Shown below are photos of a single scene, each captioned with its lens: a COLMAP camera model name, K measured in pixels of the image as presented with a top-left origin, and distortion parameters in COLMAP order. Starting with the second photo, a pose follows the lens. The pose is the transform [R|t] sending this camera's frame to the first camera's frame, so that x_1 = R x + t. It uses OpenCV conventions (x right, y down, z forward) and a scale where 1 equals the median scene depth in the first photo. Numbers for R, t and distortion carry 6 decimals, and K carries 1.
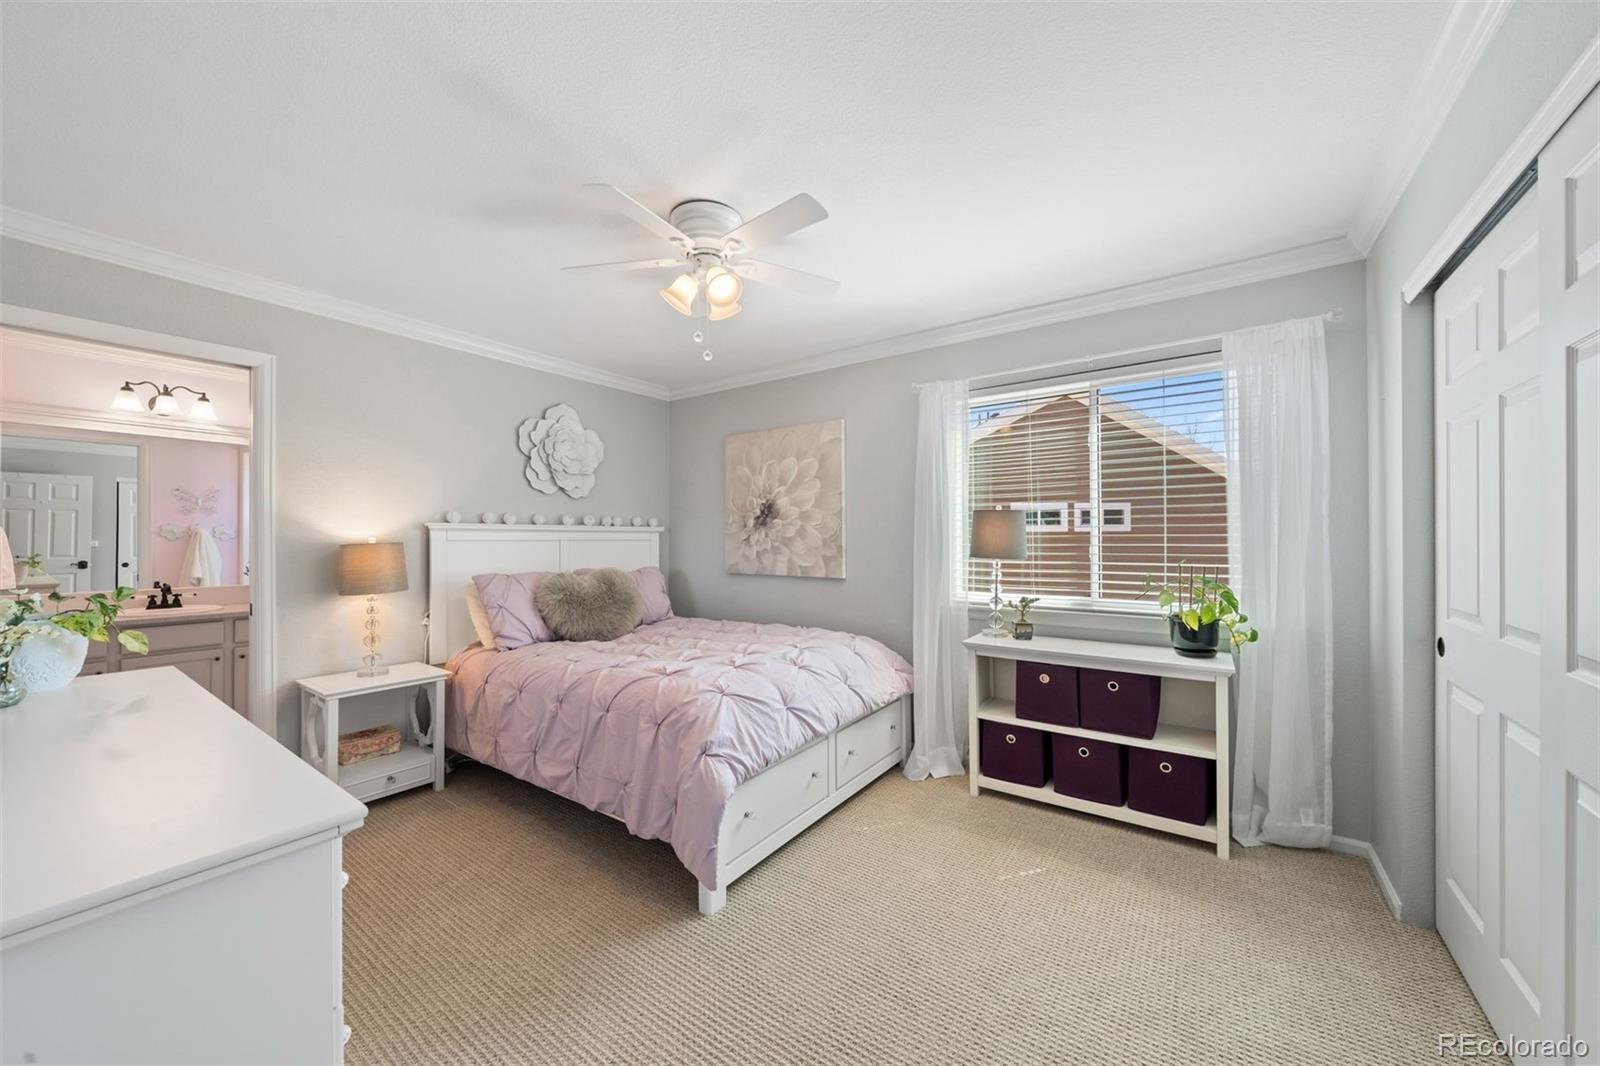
lens RADIAL K [[579.3, 0, 802.0], [0, 579.3, 536.6], [0, 0, 1]] dist [0.000229, 0.000020]
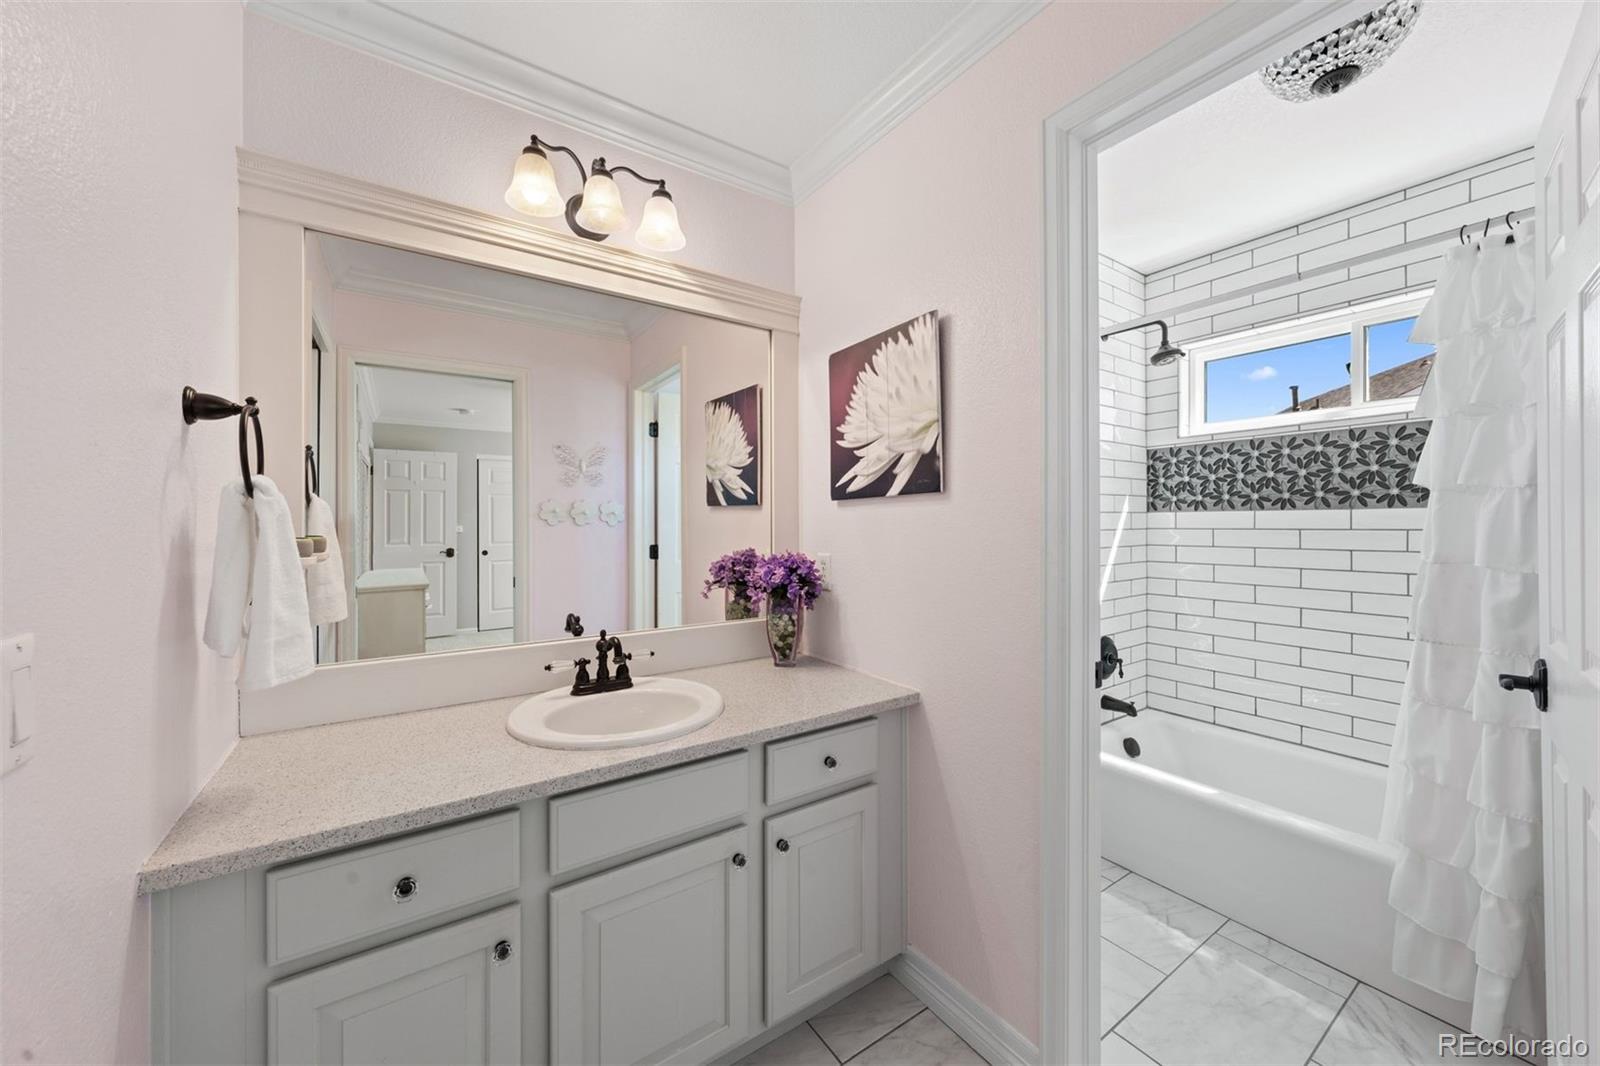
lens RADIAL K [[579.3, 0, 794.7], [0, 579.3, 525.7], [0, 0, 1]] dist [0.000229, 0.000020]
pose [[0.938503, -0.001949, -0.345265, -0.817365], [0.005672, 0.999936, 0.009774, 0.001977], [0.345224, -0.011131, 0.938454, 0.650396]]
